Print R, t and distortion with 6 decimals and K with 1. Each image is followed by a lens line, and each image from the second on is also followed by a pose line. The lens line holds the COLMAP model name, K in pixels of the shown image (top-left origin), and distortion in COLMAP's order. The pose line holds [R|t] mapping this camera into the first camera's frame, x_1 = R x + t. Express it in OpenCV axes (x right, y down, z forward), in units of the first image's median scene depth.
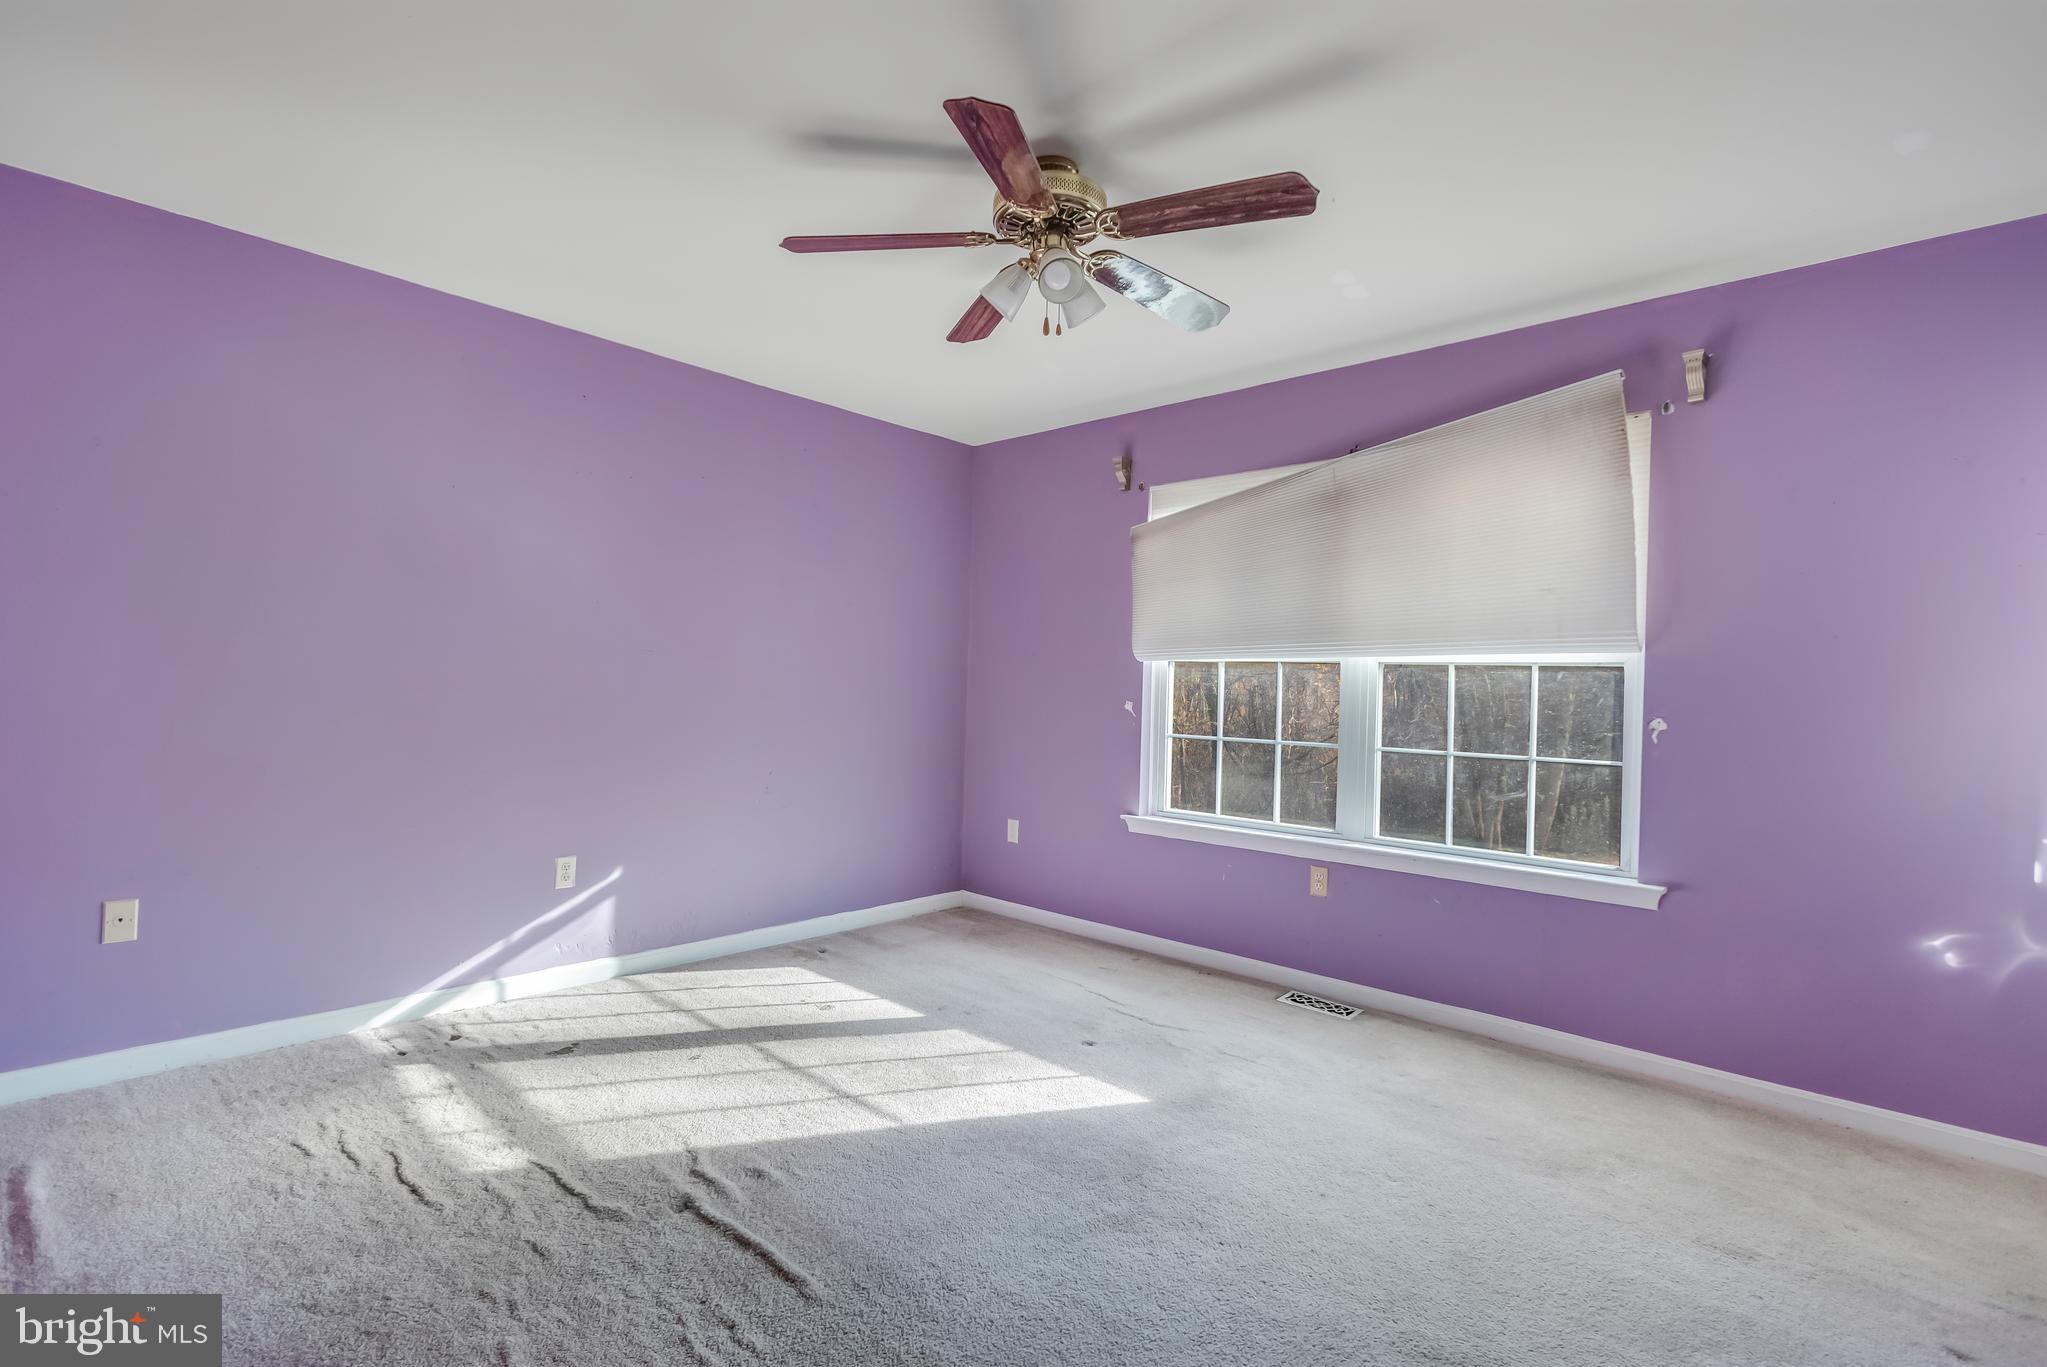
lens RADIAL K [[956.2, 0, 1003.9], [0, 956.2, 696.0], [0, 0, 1]] dist [0.001992, -0.000245]
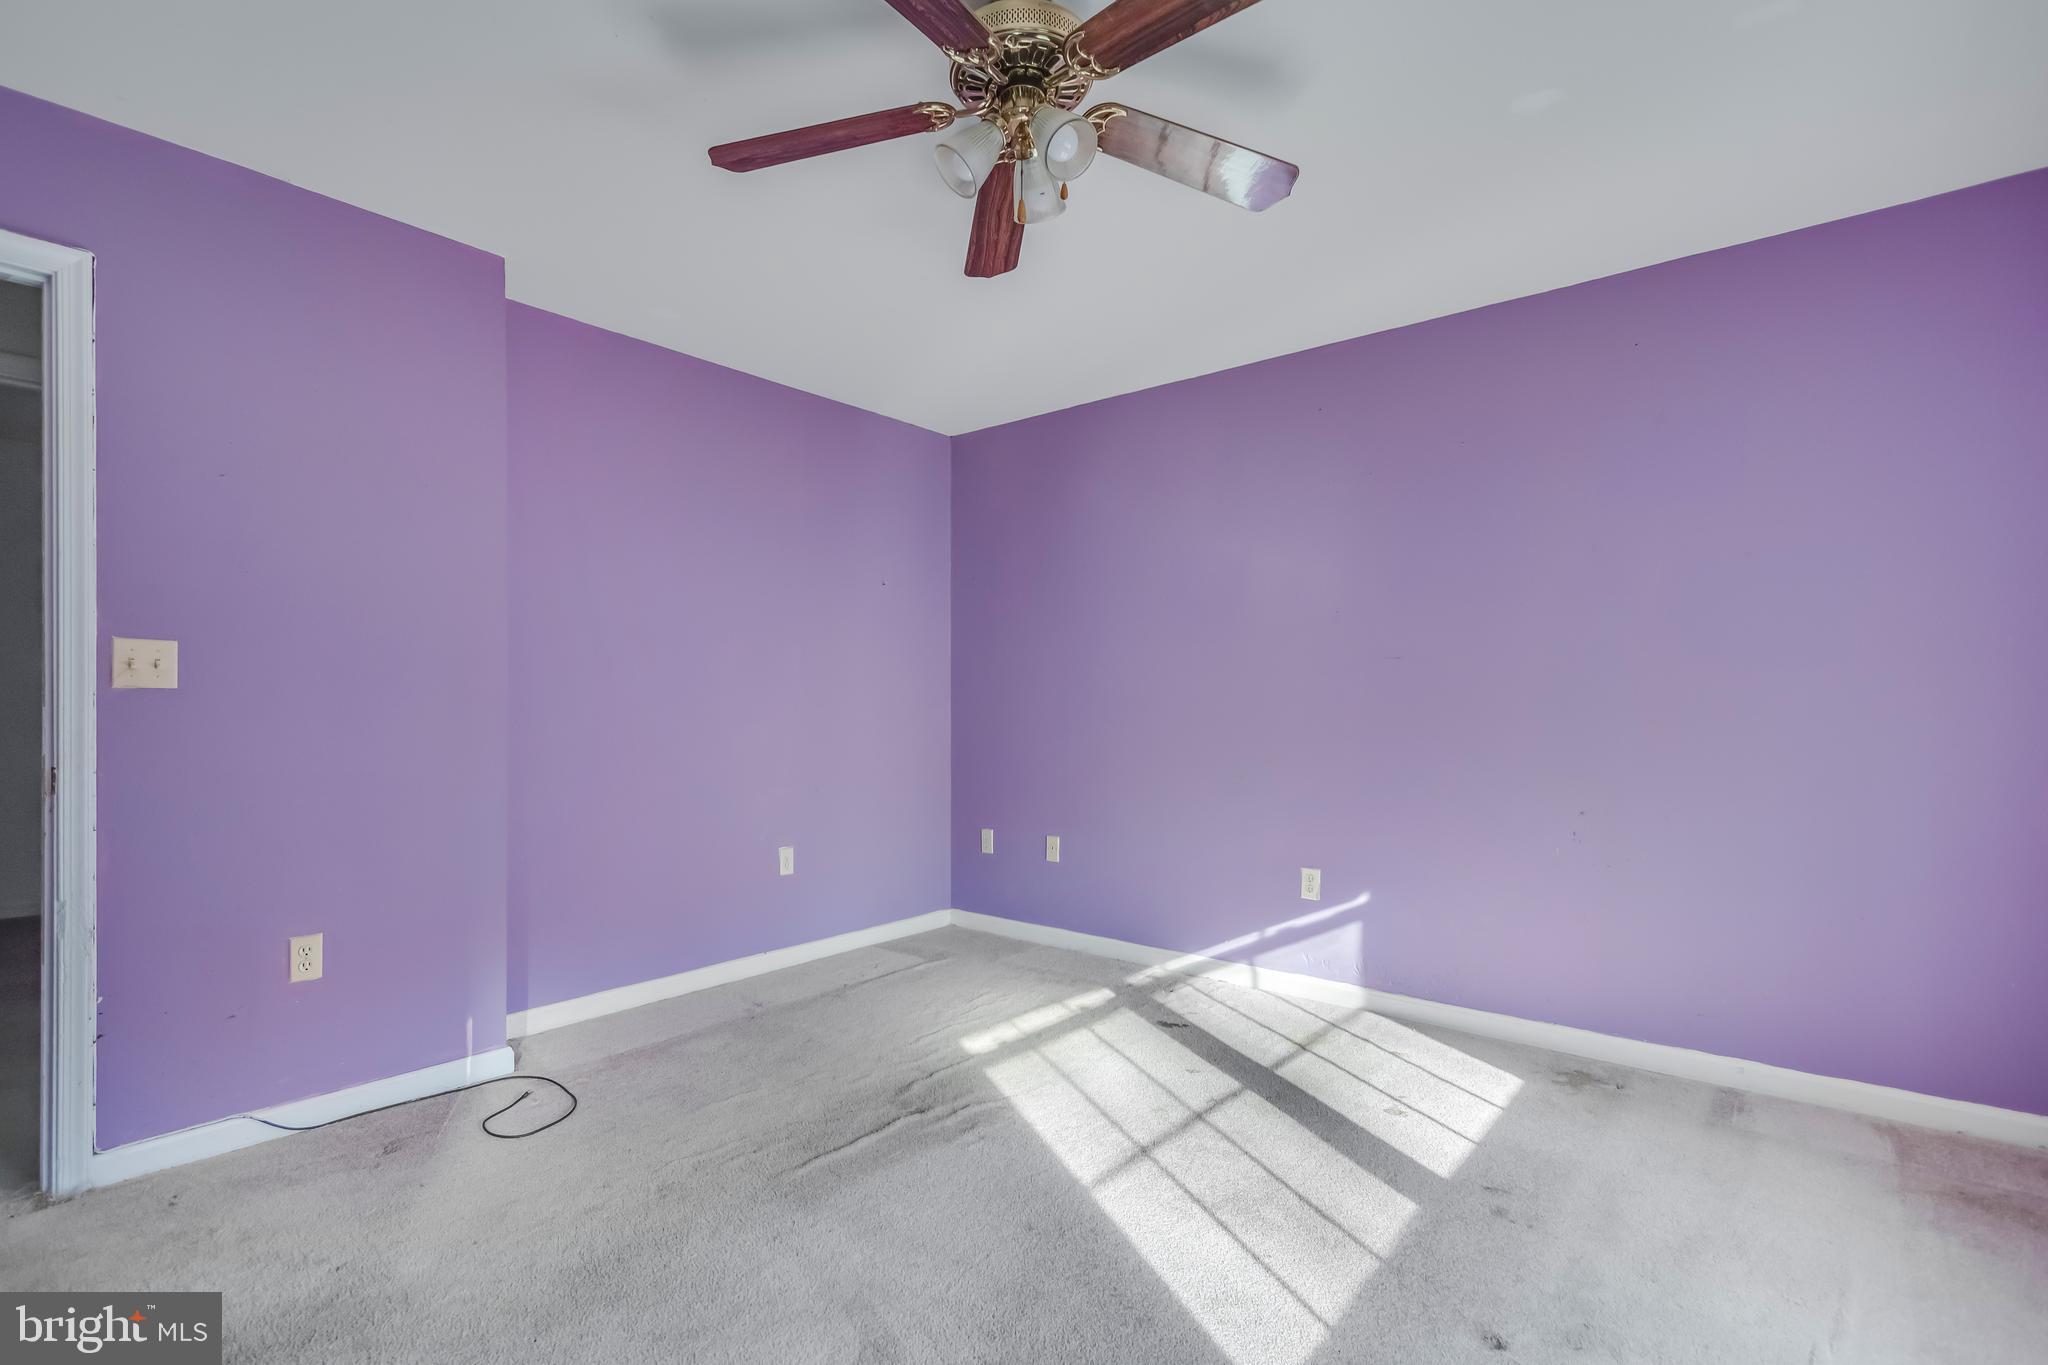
lens RADIAL K [[956.7, 0, 1004.4], [0, 956.7, 695.0], [0, 0, 1]] dist [0.001992, -0.000245]
pose [[0.072830, -0.036551, -0.996674, 0.557993], [-0.012771, 0.999212, -0.037577, 0.027020], [0.997263, 0.015466, 0.072305, 0.619572]]
